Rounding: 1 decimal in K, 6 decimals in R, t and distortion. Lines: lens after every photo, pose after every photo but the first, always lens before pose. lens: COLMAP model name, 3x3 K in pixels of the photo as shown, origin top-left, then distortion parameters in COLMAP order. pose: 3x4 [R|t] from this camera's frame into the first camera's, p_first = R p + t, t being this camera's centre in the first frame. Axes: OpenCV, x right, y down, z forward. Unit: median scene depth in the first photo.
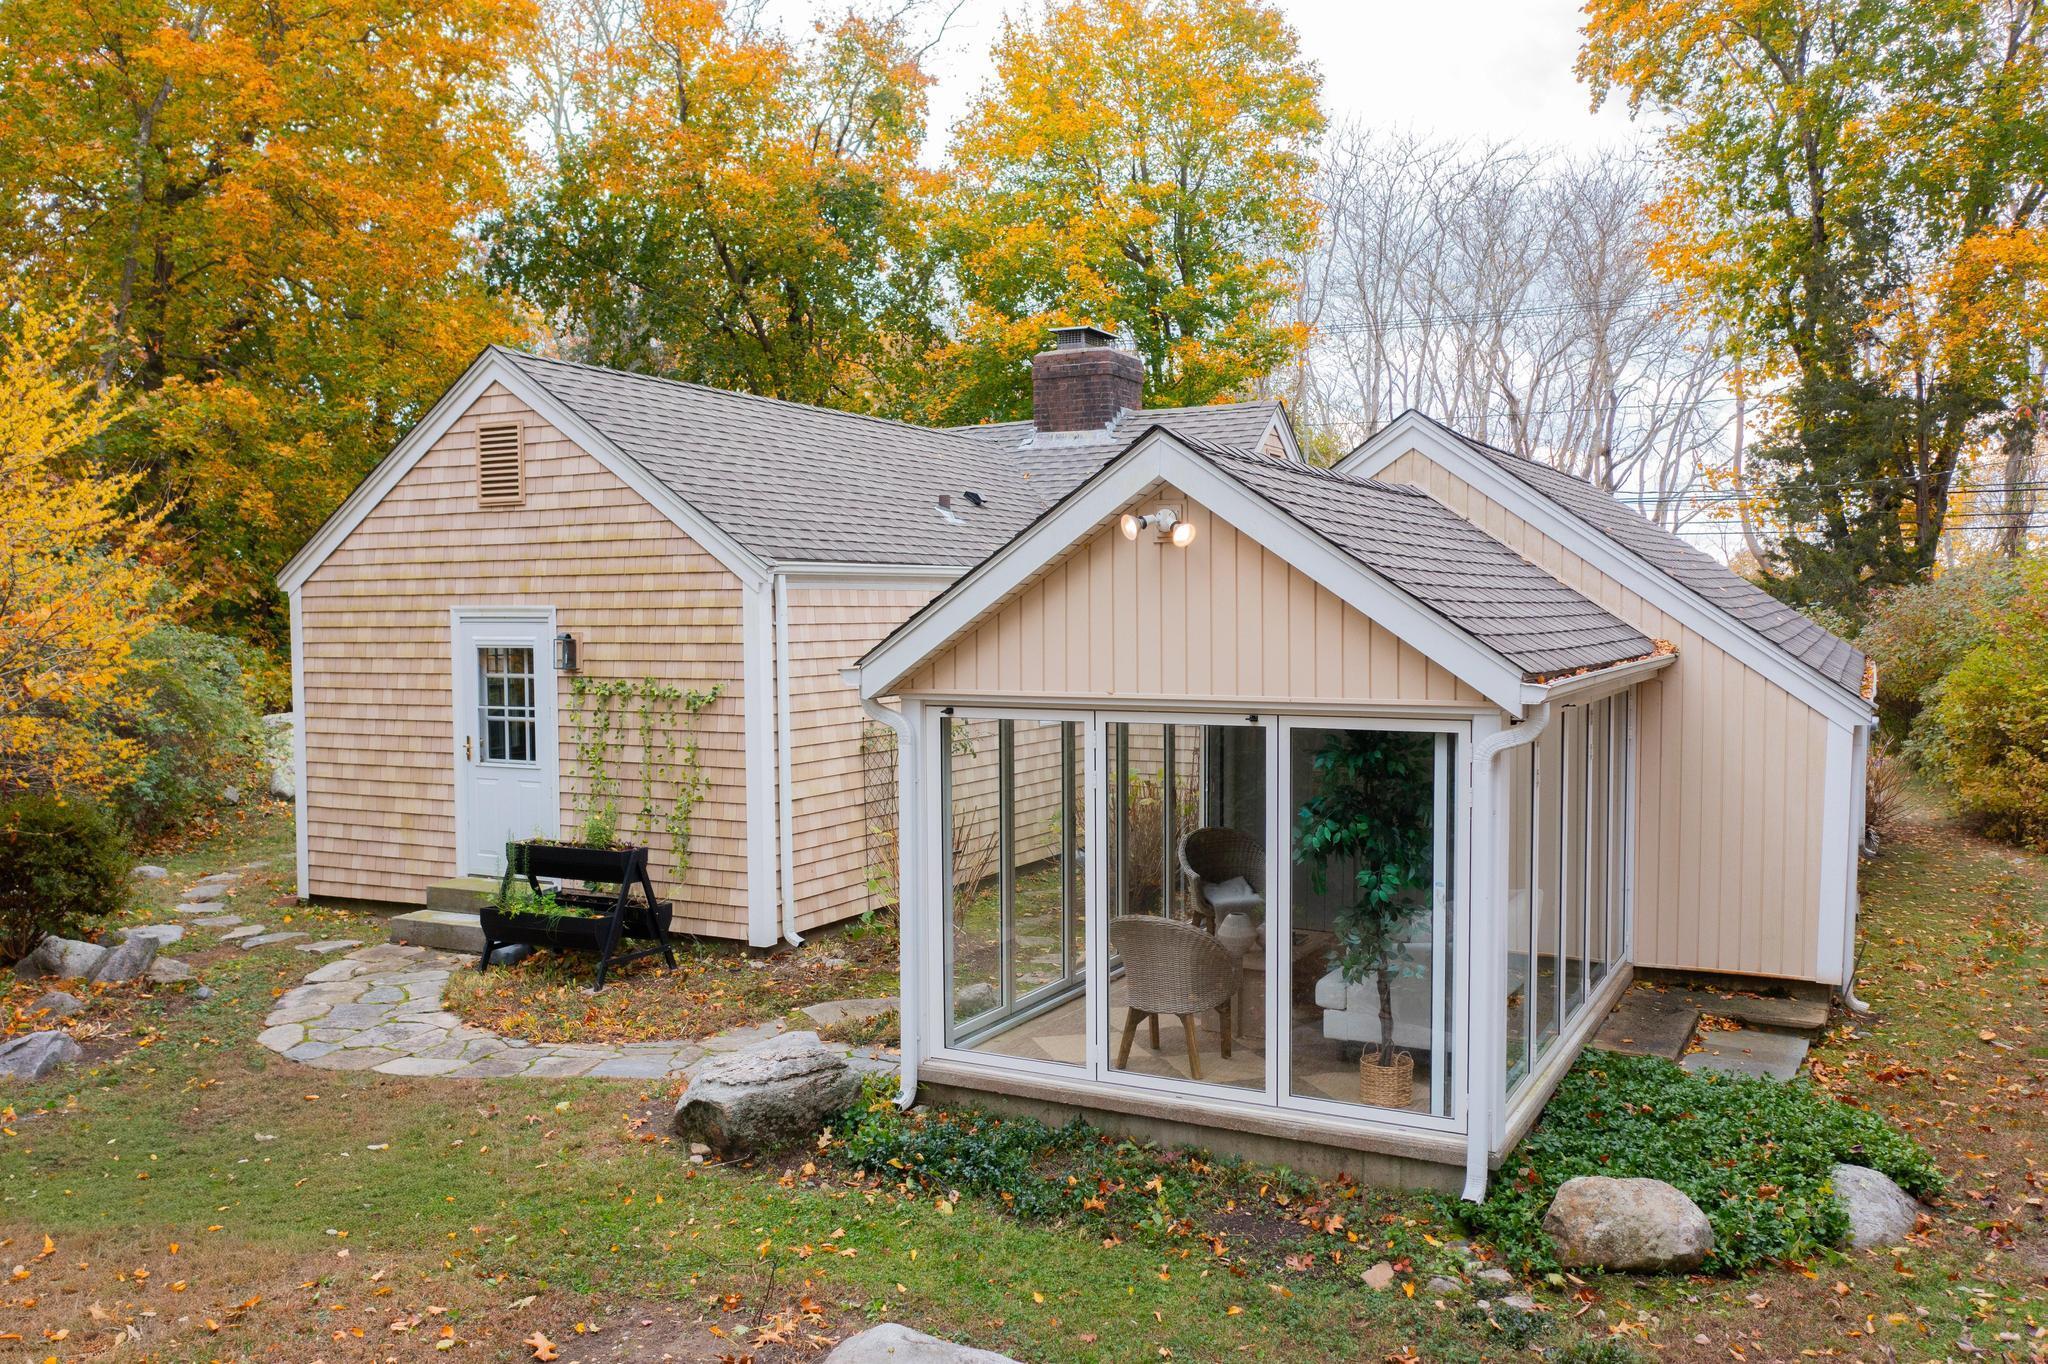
lens RADIAL K [[1606.6, 0, 1033.3], [0, 1606.6, 685.0], [0, 0, 1]] dist [-0.015467, 0.016460]
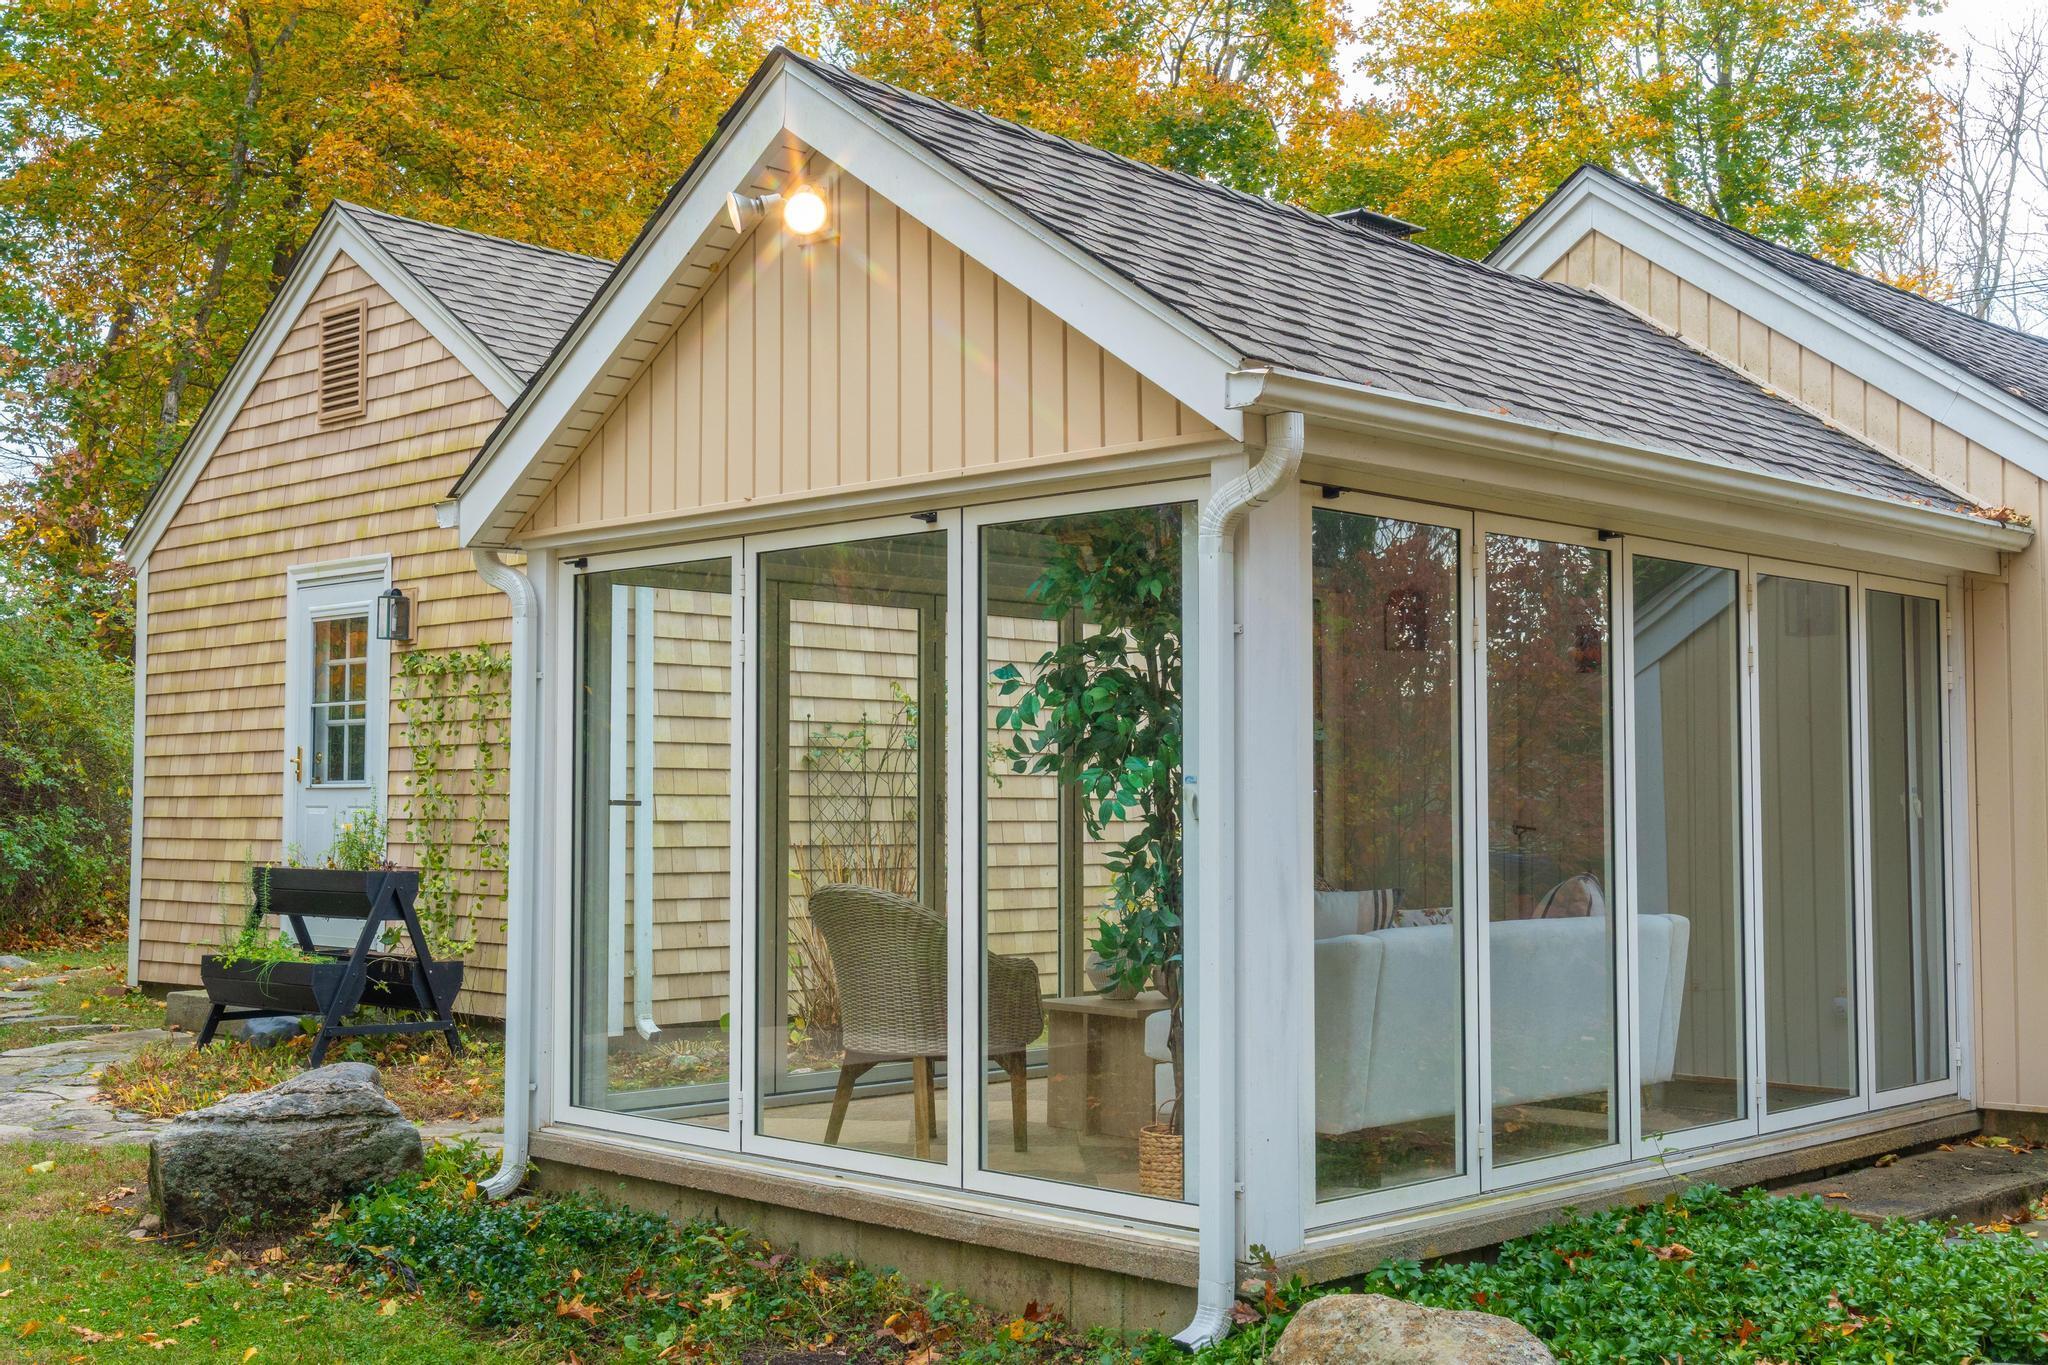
lens RADIAL K [[2271.3, 0, 1003.2], [0, 2271.3, 681.1], [0, 0, 1]] dist [0.003631, 0.000000]
pose [[0.957730, -0.008984, -0.287530, 0.249568], [-0.020315, 0.994905, -0.098751, 0.101150], [0.286952, 0.100418, 0.952667, 0.133328]]
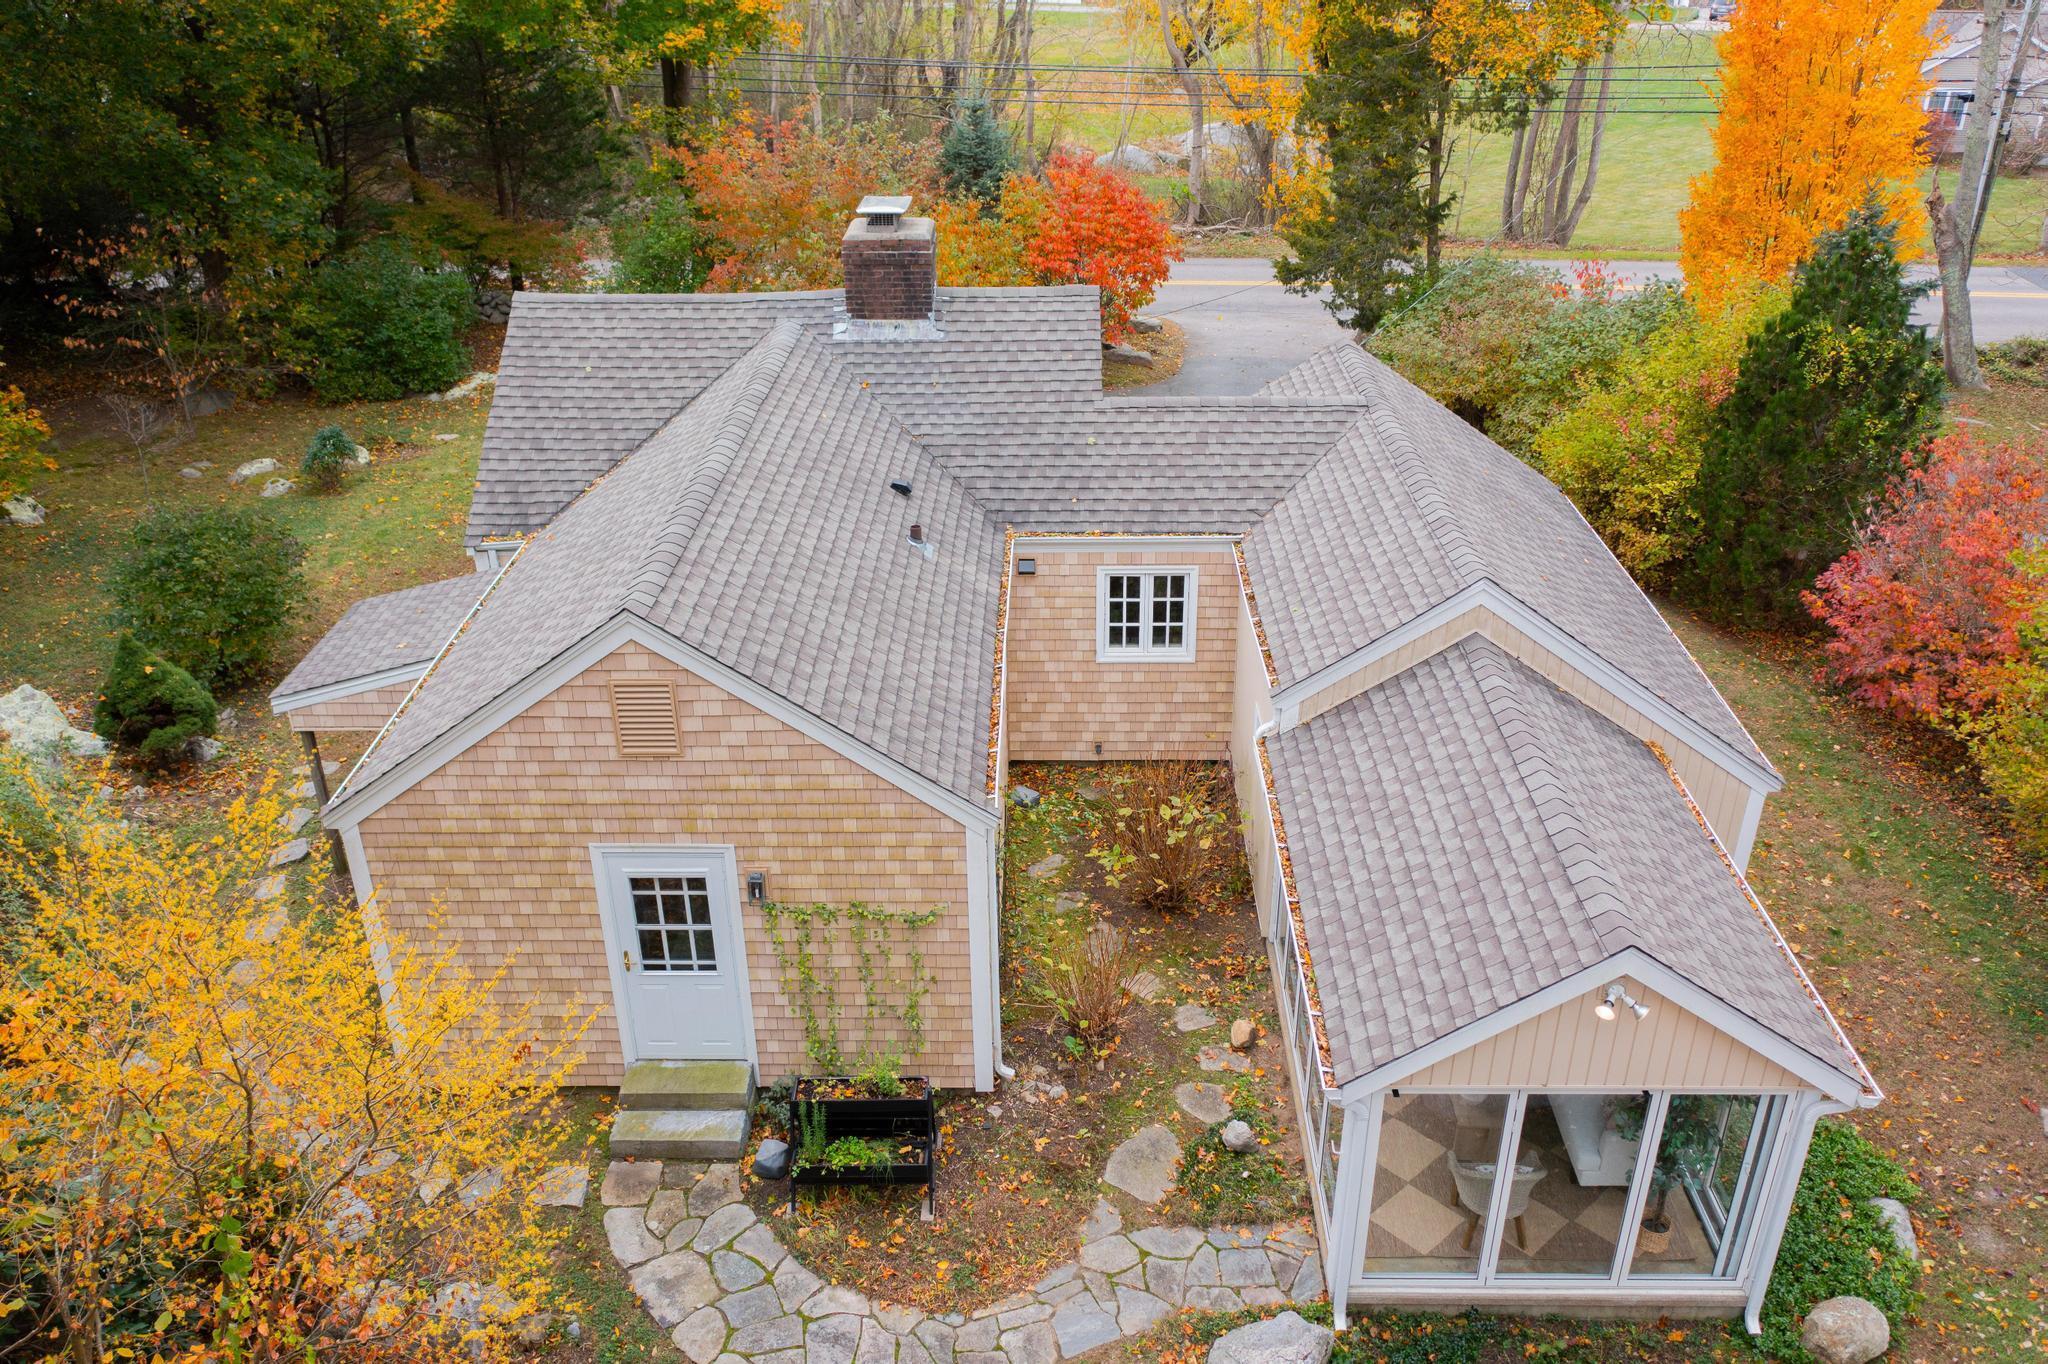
lens RADIAL K [[1606.6, 0, 1015.3], [0, 1606.6, 664.2], [0, 0, 1]] dist [-0.015467, 0.016460]
pose [[0.893505, -0.207088, 0.398451, -0.523833], [0.024687, 0.908624, 0.416884, -0.573251], [-0.448374, -0.362652, 0.816973, 0.143621]]
